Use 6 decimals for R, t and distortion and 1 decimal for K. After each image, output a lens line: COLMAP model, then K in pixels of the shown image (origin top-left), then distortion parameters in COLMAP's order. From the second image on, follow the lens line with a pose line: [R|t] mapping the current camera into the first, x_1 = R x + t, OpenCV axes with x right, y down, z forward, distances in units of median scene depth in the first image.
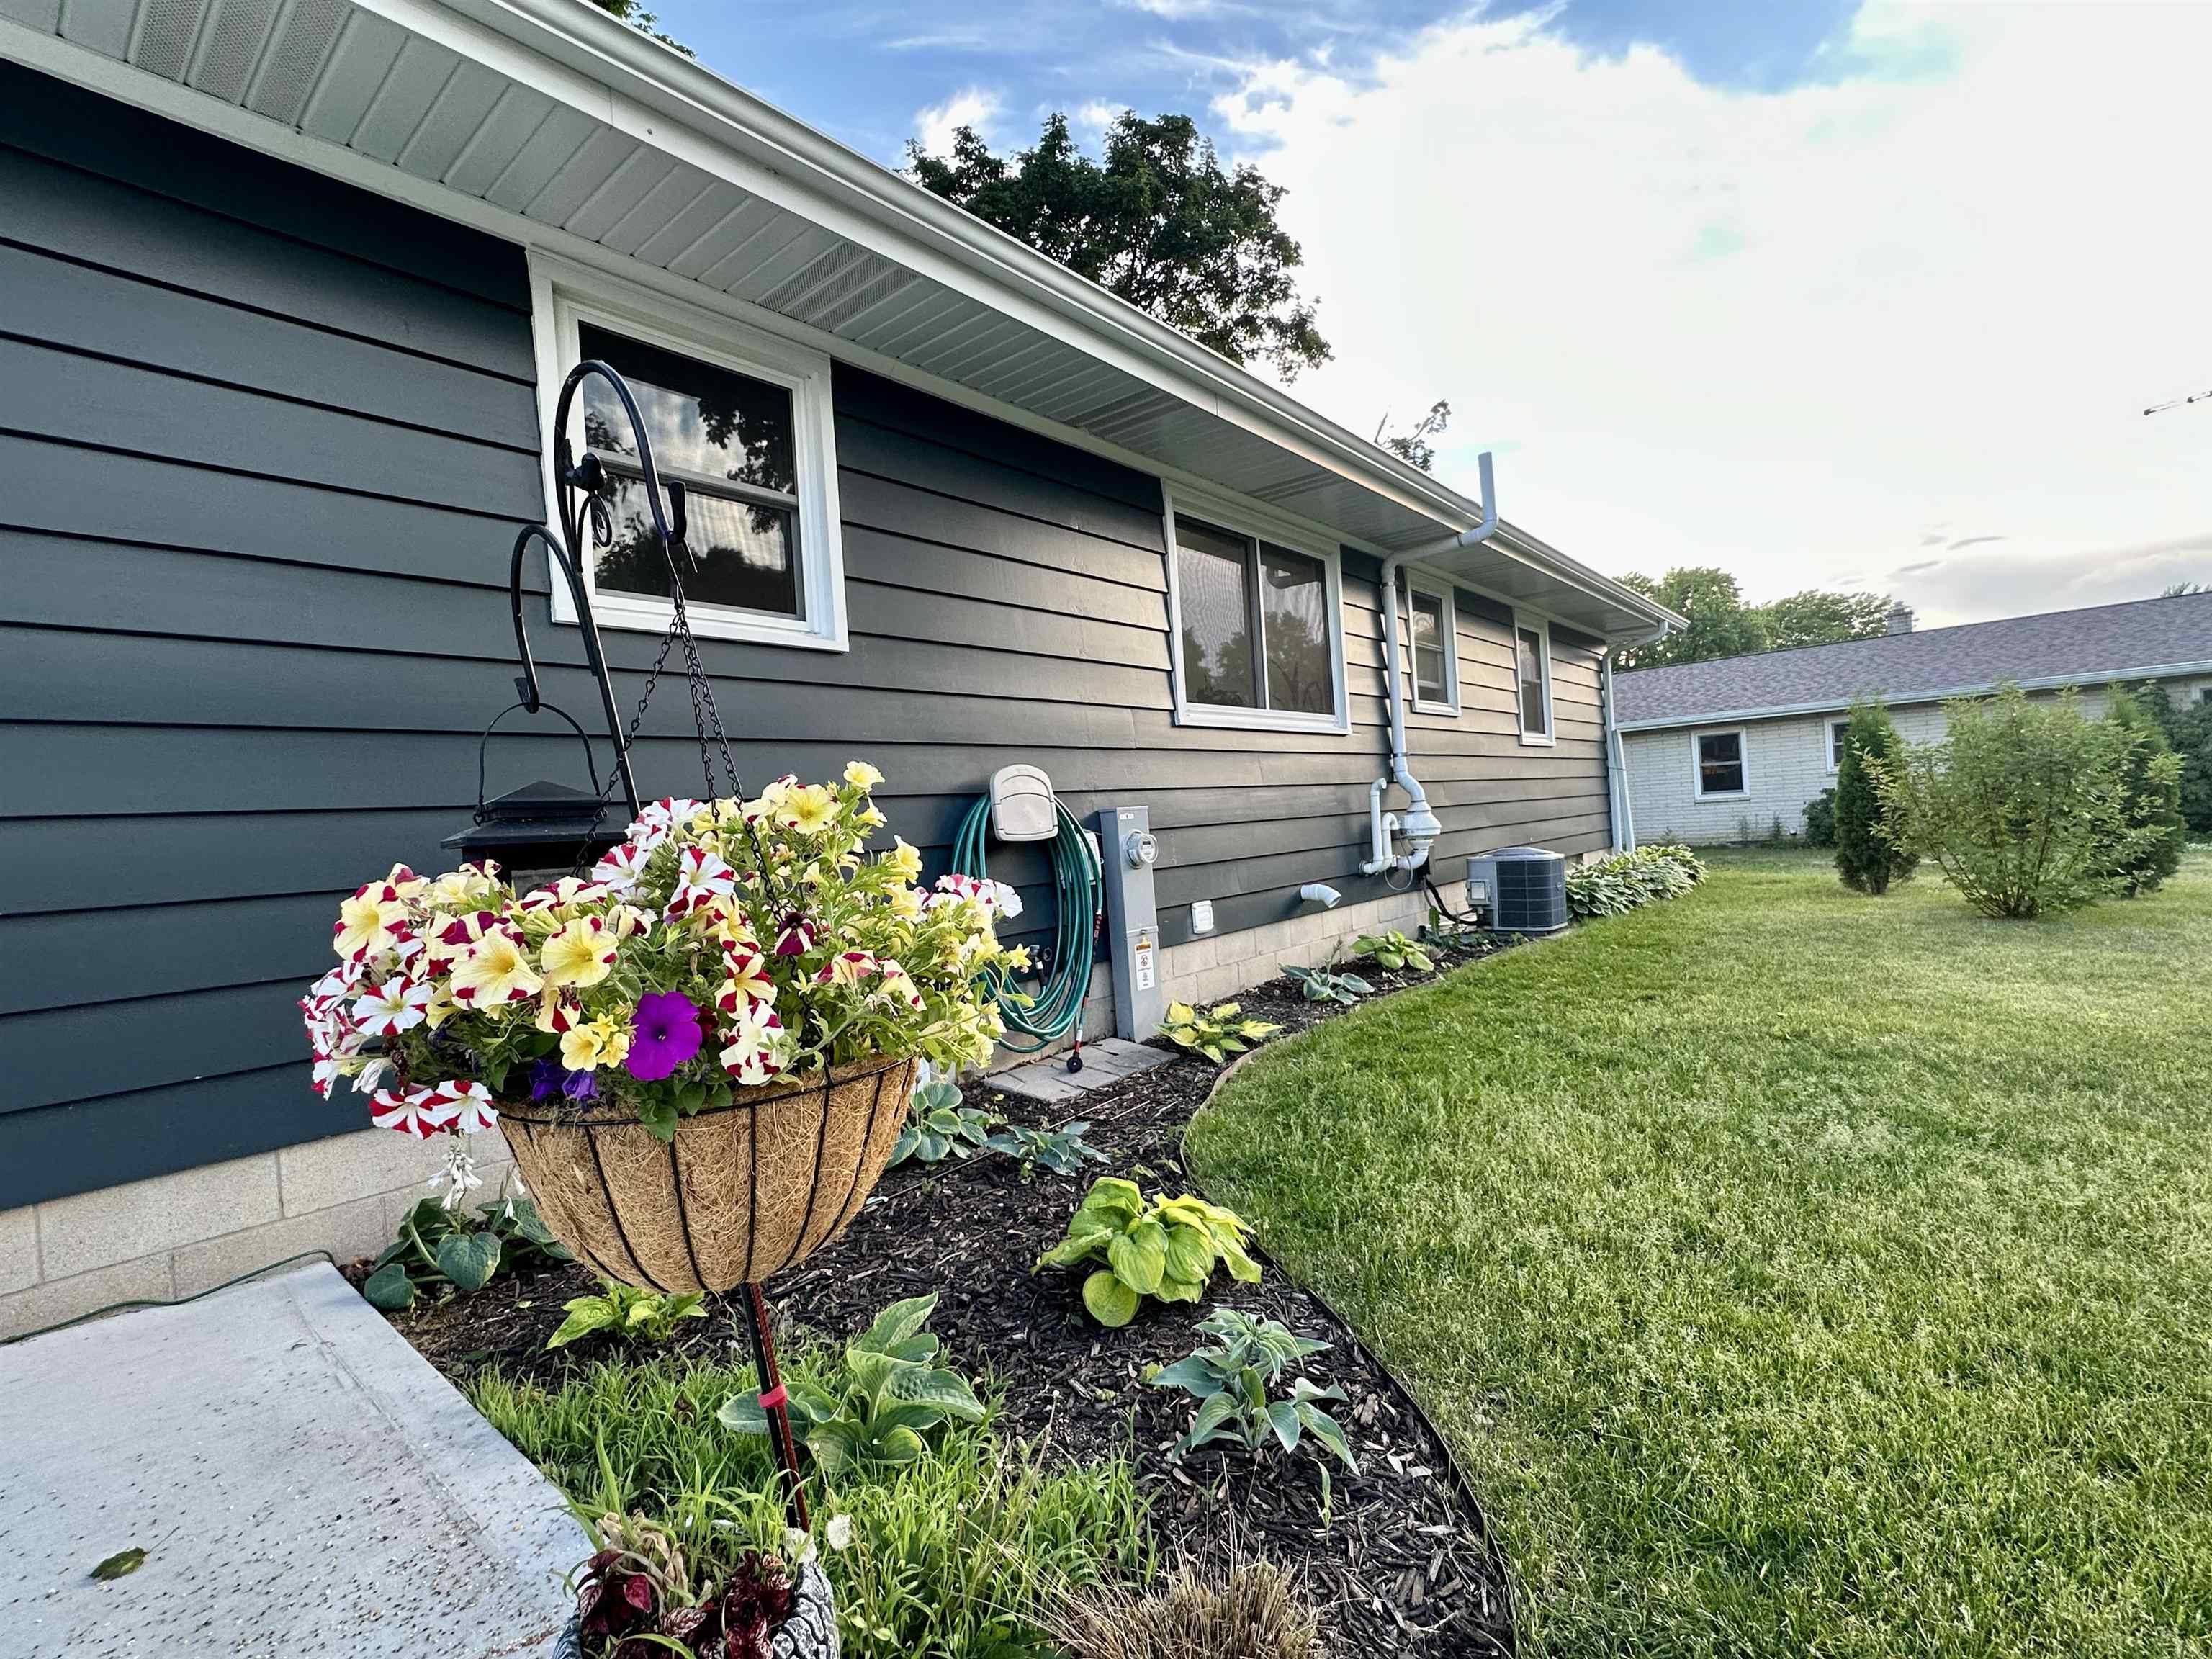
lens RADIAL K [[1032.8, 0, 1106.0], [0, 1032.8, 829.5], [0, 0, 1]] dist [-0.000068, -0.000008]
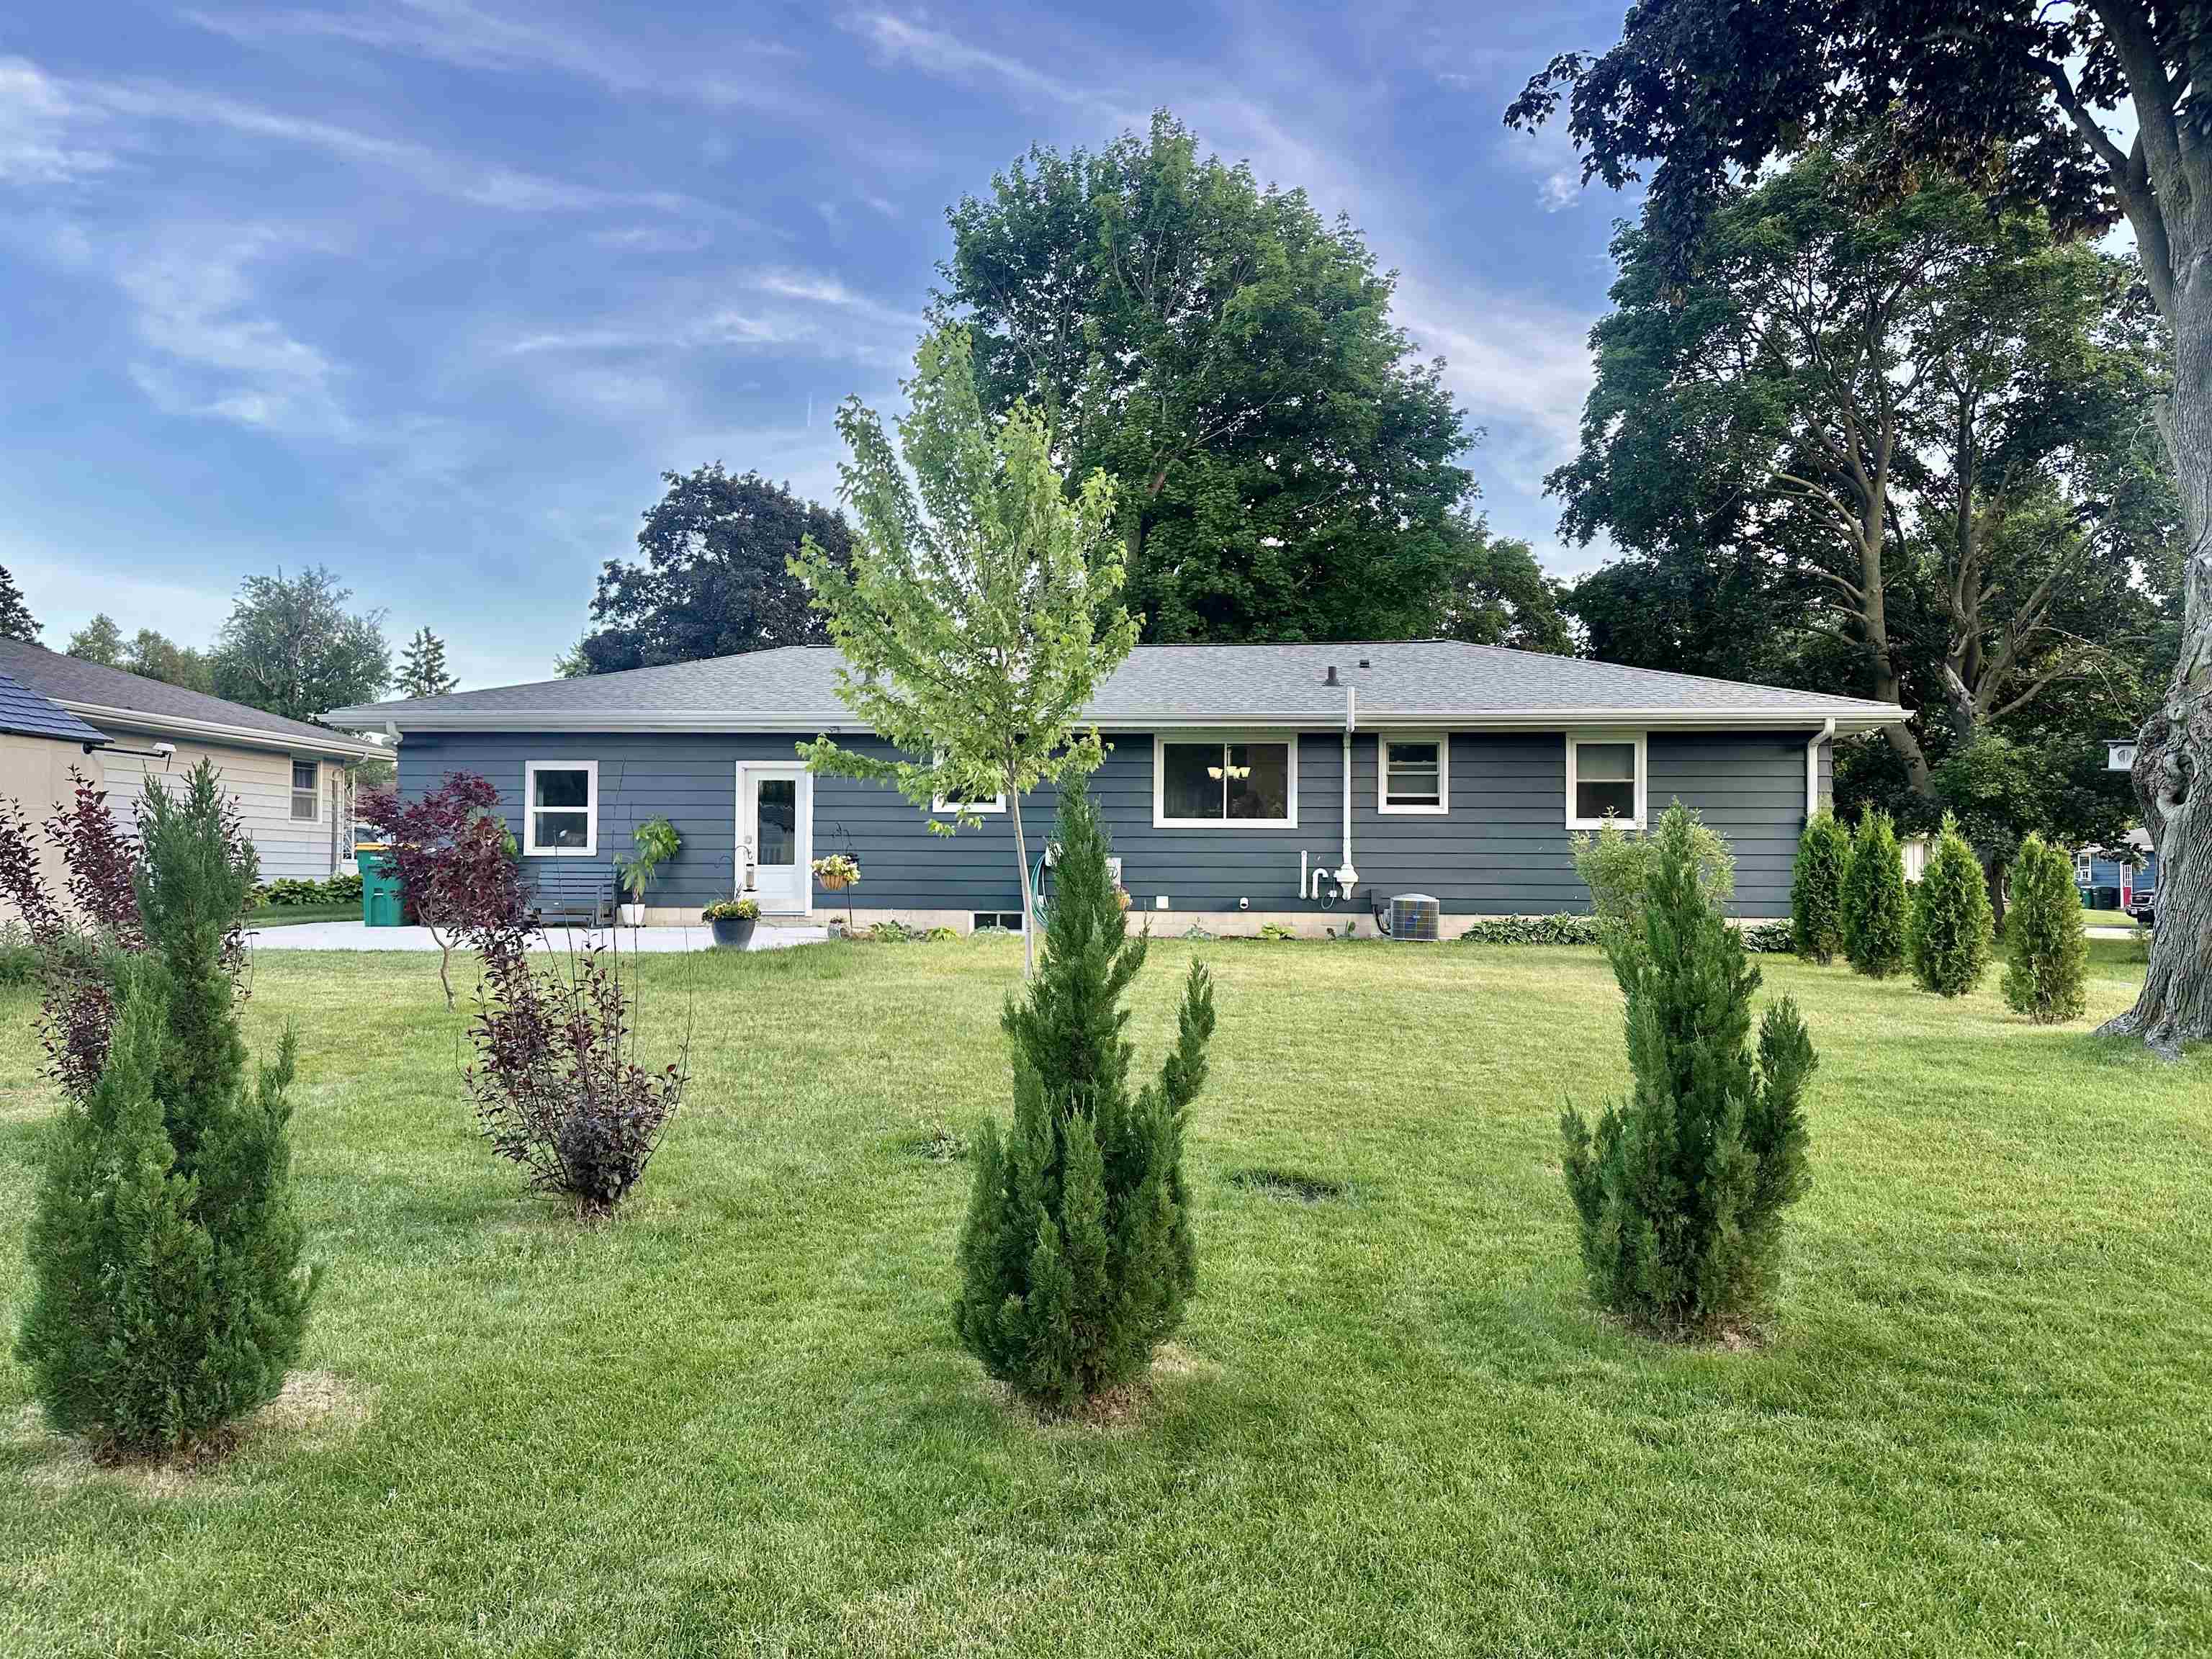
lens RADIAL K [[1544.4, 0, 1106.0], [0, 1544.4, 829.5], [0, 0, 1]] dist [0.125153, -0.147056]
pose [[0.579126, 0.039769, -0.814267, 2.784029], [-0.049236, 0.998692, 0.013758, -0.127086], [0.813750, 0.032124, 0.580327, -1.190528]]
